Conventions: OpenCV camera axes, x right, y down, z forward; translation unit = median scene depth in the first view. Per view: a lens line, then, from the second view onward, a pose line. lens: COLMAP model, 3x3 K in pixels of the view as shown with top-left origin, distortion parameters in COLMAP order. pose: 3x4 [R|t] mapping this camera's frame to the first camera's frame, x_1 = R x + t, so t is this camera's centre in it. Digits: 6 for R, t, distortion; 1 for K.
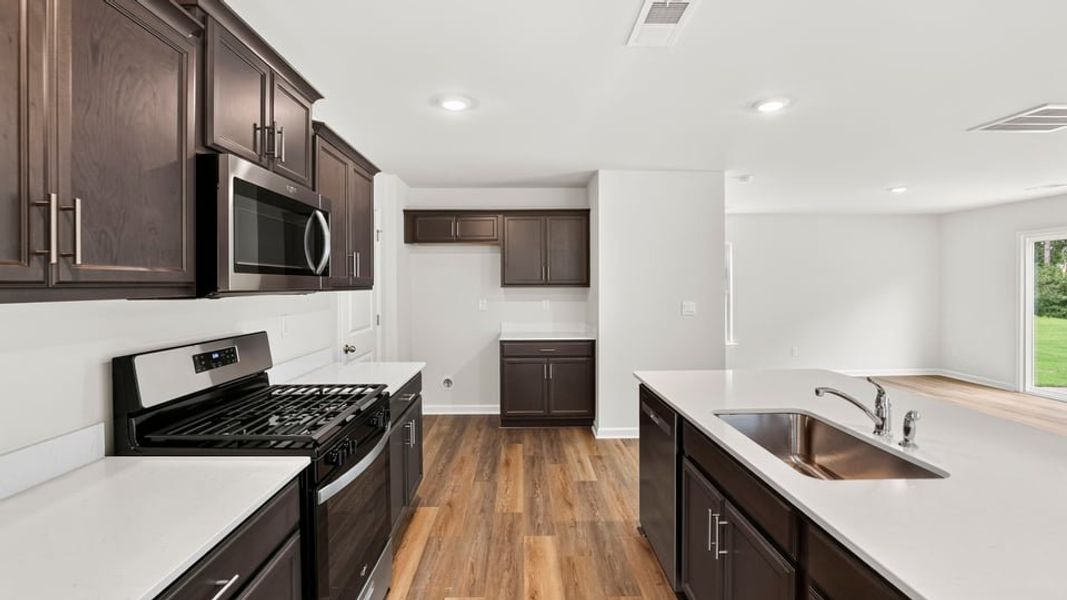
lens RADIAL K [[457.4, 0, 530.1], [0, 457.4, 286.9], [0, 0, 1]] dist [-0.037599, 0.000200]
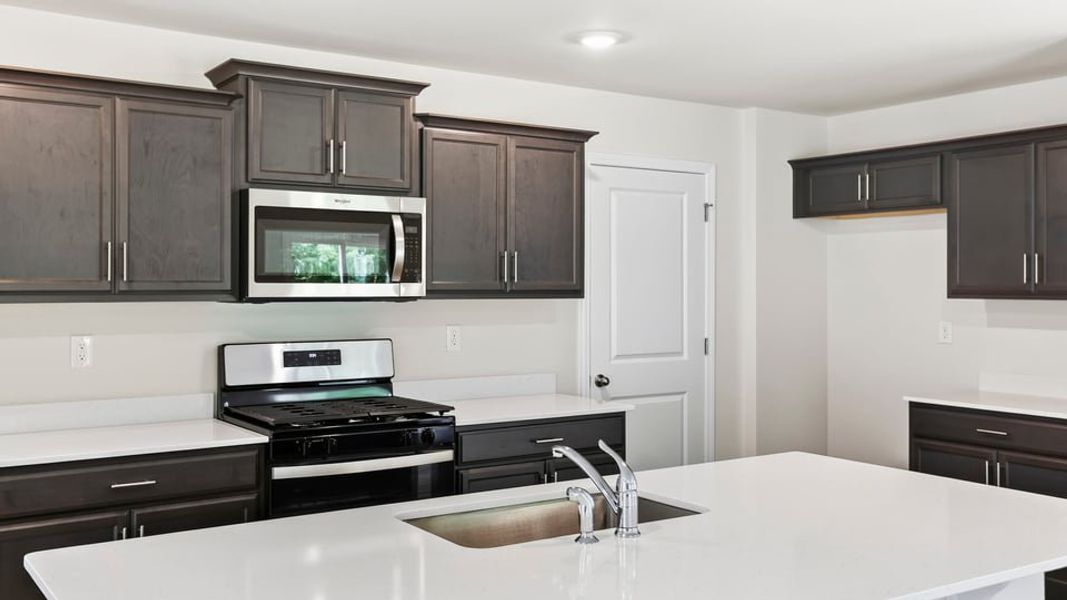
lens RADIAL K [[1005.5, 0, 553.7], [0, 1005.5, 285.7], [0, 0, 1]] dist [0.068084, -0.000562]
pose [[0.549767, 0.003900, -0.835309, 1.679969], [-0.007427, 0.999972, -0.000219, -0.022876], [0.835285, 0.006325, 0.549781, 0.119170]]
